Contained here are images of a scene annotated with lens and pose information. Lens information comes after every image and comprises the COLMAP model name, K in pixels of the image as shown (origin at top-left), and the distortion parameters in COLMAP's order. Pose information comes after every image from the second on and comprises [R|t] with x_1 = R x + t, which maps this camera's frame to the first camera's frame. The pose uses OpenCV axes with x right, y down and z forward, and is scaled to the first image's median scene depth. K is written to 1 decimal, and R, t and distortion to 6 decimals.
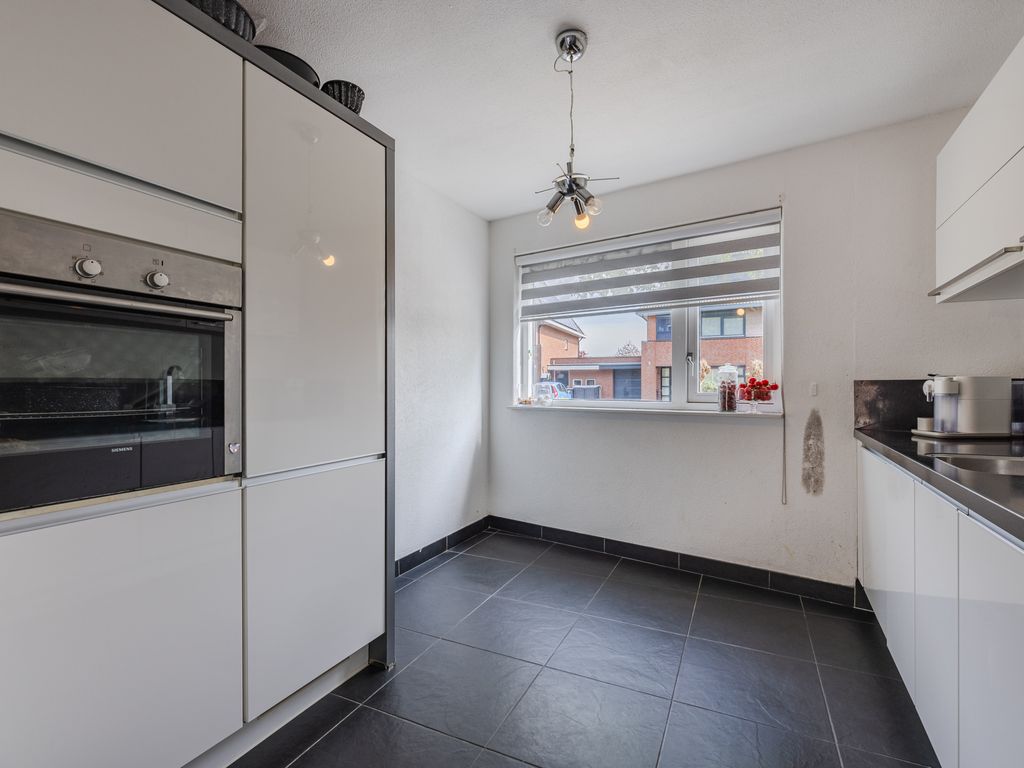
lens RADIAL K [[487.4, 0, 513.0], [0, 487.4, 387.4], [0, 0, 1]] dist [-0.011621, 0.000235]
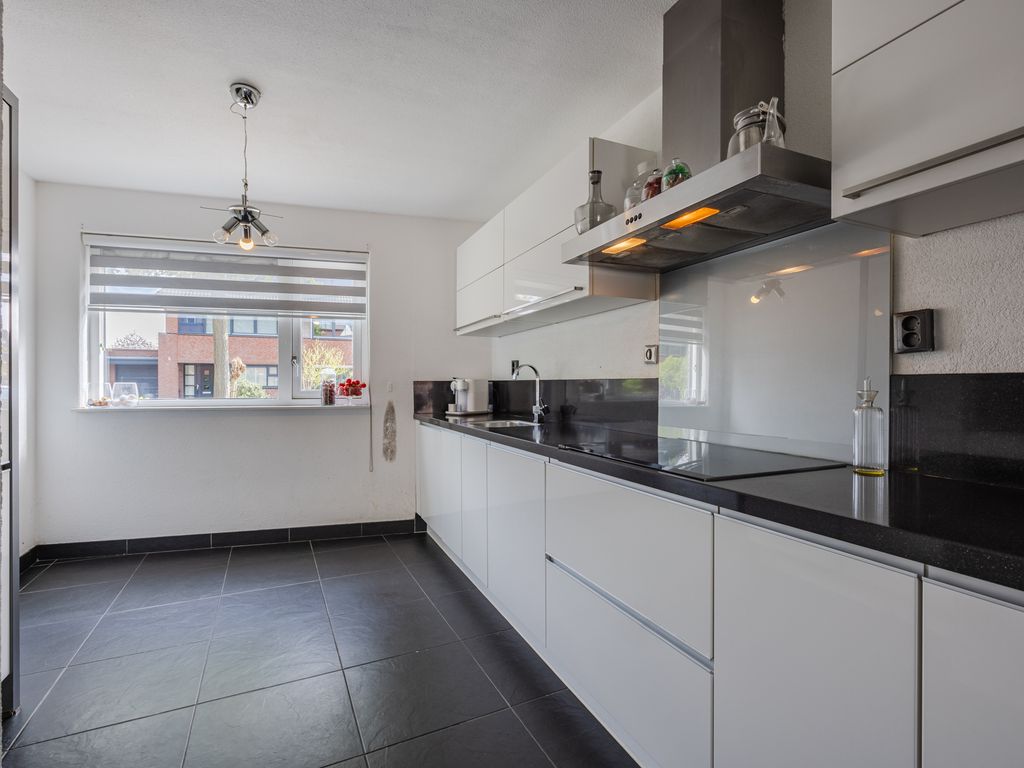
lens RADIAL K [[491.9, 0, 512.0], [0, 491.9, 384.0], [0, 0, 1]] dist [-0.021968, 0.000554]
pose [[0.613871, 0.000840, 0.789406, -0.285257], [0.003101, 0.999989, -0.003476, 0.000804], [-0.789400, 0.004581, 0.613862, -0.159847]]
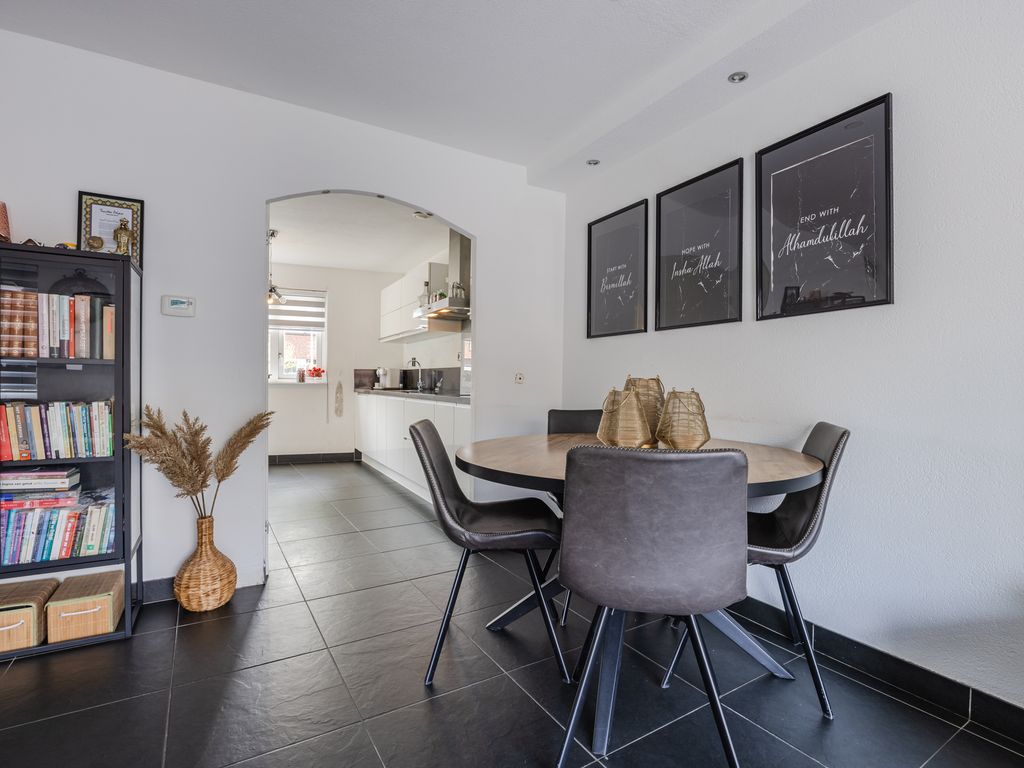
lens RADIAL K [[514.6, 0, 531.5], [0, 514.6, 387.6], [0, 0, 1]] dist [-0.016568, 0.000185]
pose [[0.519371, -0.001790, 0.854547, -1.003340], [-0.008252, 0.999941, 0.007110, 0.050166], [-0.854509, -0.010745, 0.519325, -1.071445]]
